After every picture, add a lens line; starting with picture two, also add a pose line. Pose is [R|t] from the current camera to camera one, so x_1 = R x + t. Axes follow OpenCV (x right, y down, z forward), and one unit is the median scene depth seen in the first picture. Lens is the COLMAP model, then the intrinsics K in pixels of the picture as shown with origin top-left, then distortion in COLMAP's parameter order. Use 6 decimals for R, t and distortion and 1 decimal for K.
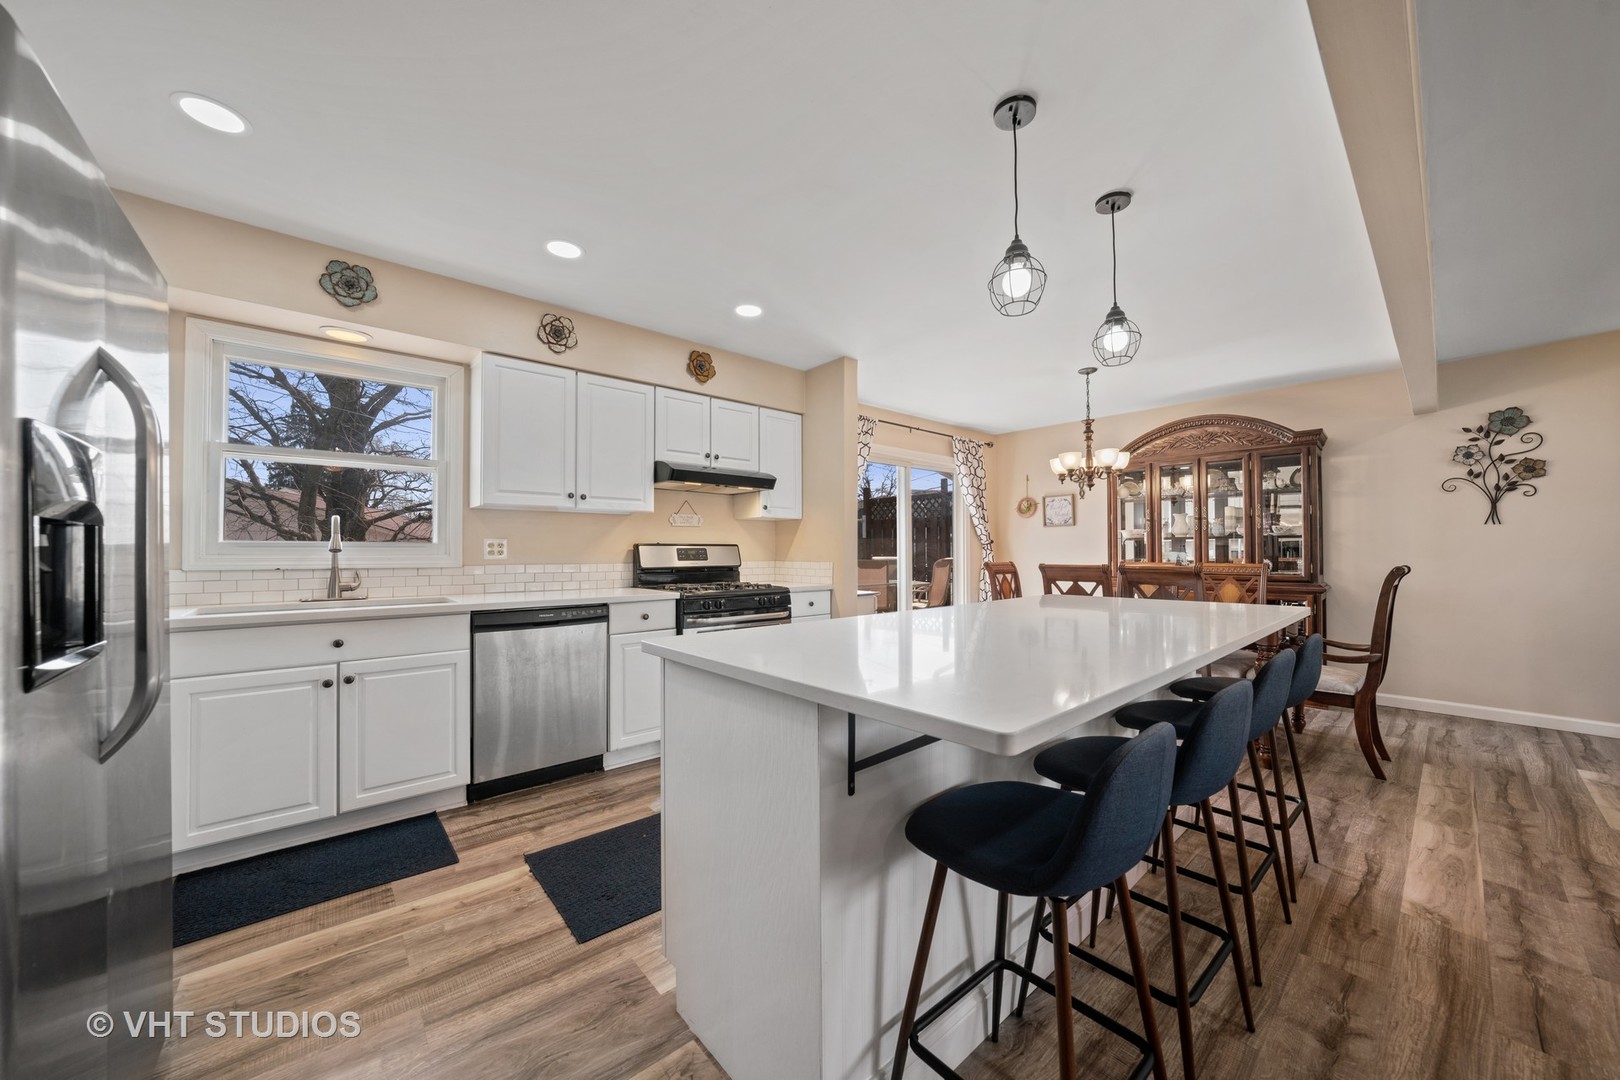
lens RADIAL K [[569.7, 0, 808.0], [0, 569.7, 546.5], [0, 0, 1]] dist [-0.013267, 0.002386]
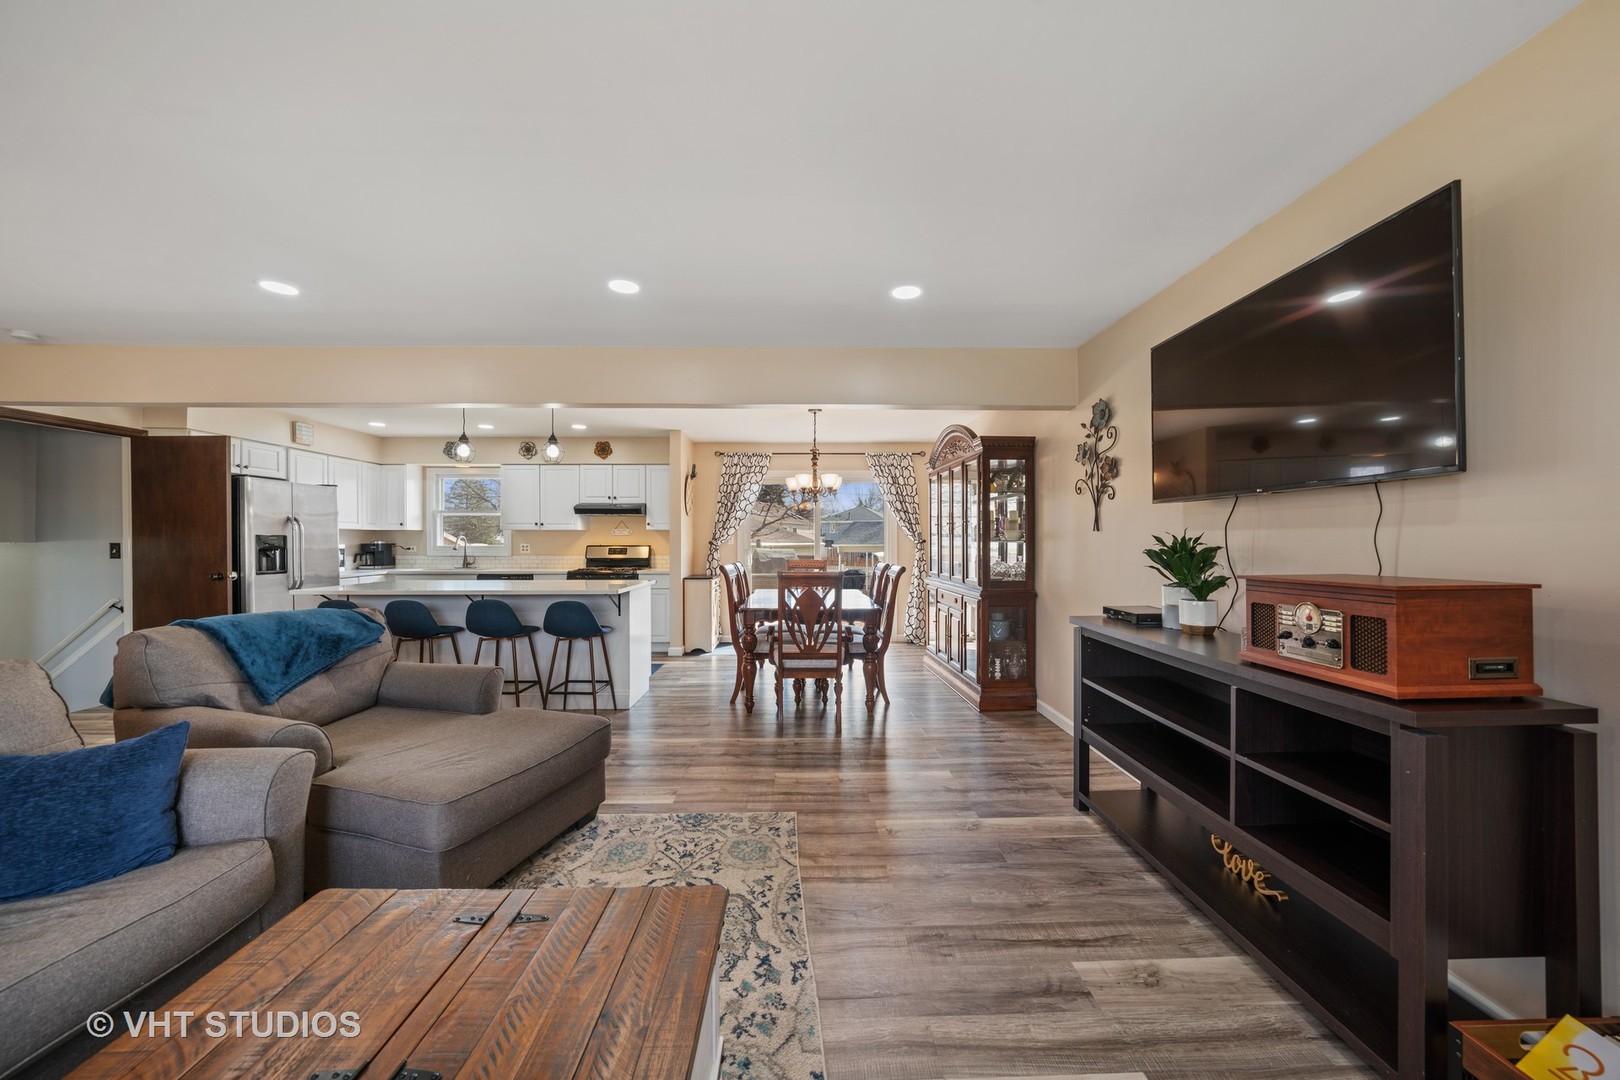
lens RADIAL K [[569.7, 0, 803.0], [0, 569.7, 537.4], [0, 0, 1]] dist [-0.013267, 0.002386]
pose [[0.761499, -0.001406, -0.648164, 1.755476], [0.004015, 0.999989, 0.002548, -0.040480], [0.648153, -0.004543, 0.761496, 0.018105]]
